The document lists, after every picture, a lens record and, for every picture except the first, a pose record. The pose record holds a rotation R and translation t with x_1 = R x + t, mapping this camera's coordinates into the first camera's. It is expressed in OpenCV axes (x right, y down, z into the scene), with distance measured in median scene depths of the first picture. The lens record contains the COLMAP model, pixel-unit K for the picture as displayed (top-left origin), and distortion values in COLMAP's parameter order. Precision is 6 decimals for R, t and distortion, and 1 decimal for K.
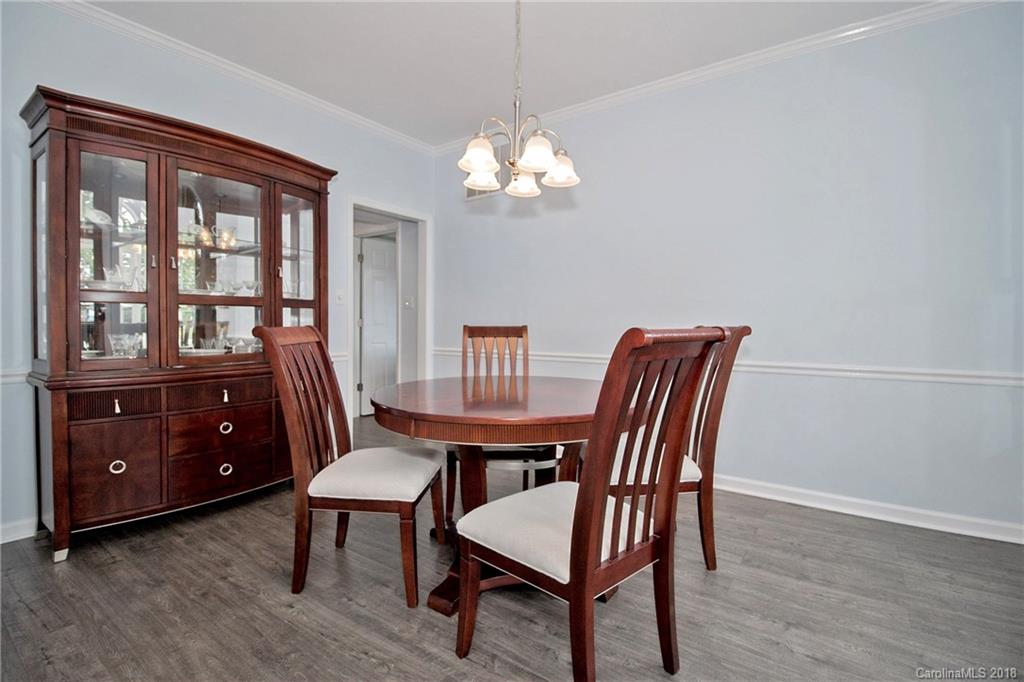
lens RADIAL K [[455.7, 0, 515.3], [0, 455.7, 335.2], [0, 0, 1]] dist [-0.013060, -0.000176]
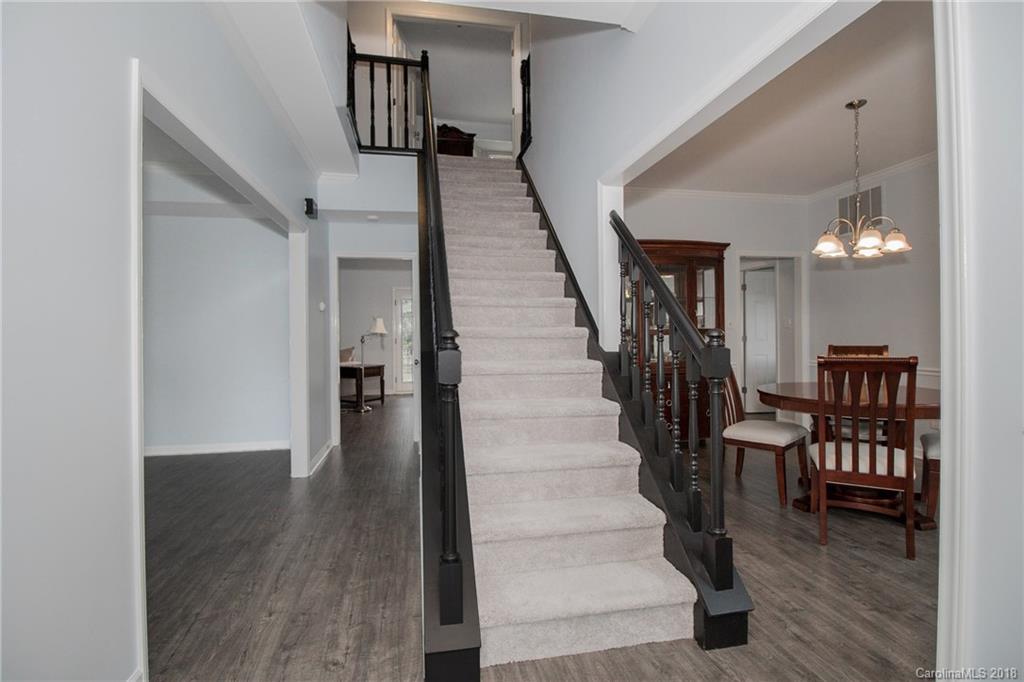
lens RADIAL K [[455.7, 0, 515.3], [0, 455.7, 335.2], [0, 0, 1]] dist [-0.013060, -0.000176]
pose [[0.709113, -0.012221, -0.704989, 0.250909], [0.000529, 0.999859, -0.016800, -0.042034], [0.705095, 0.011541, 0.709019, -0.880415]]
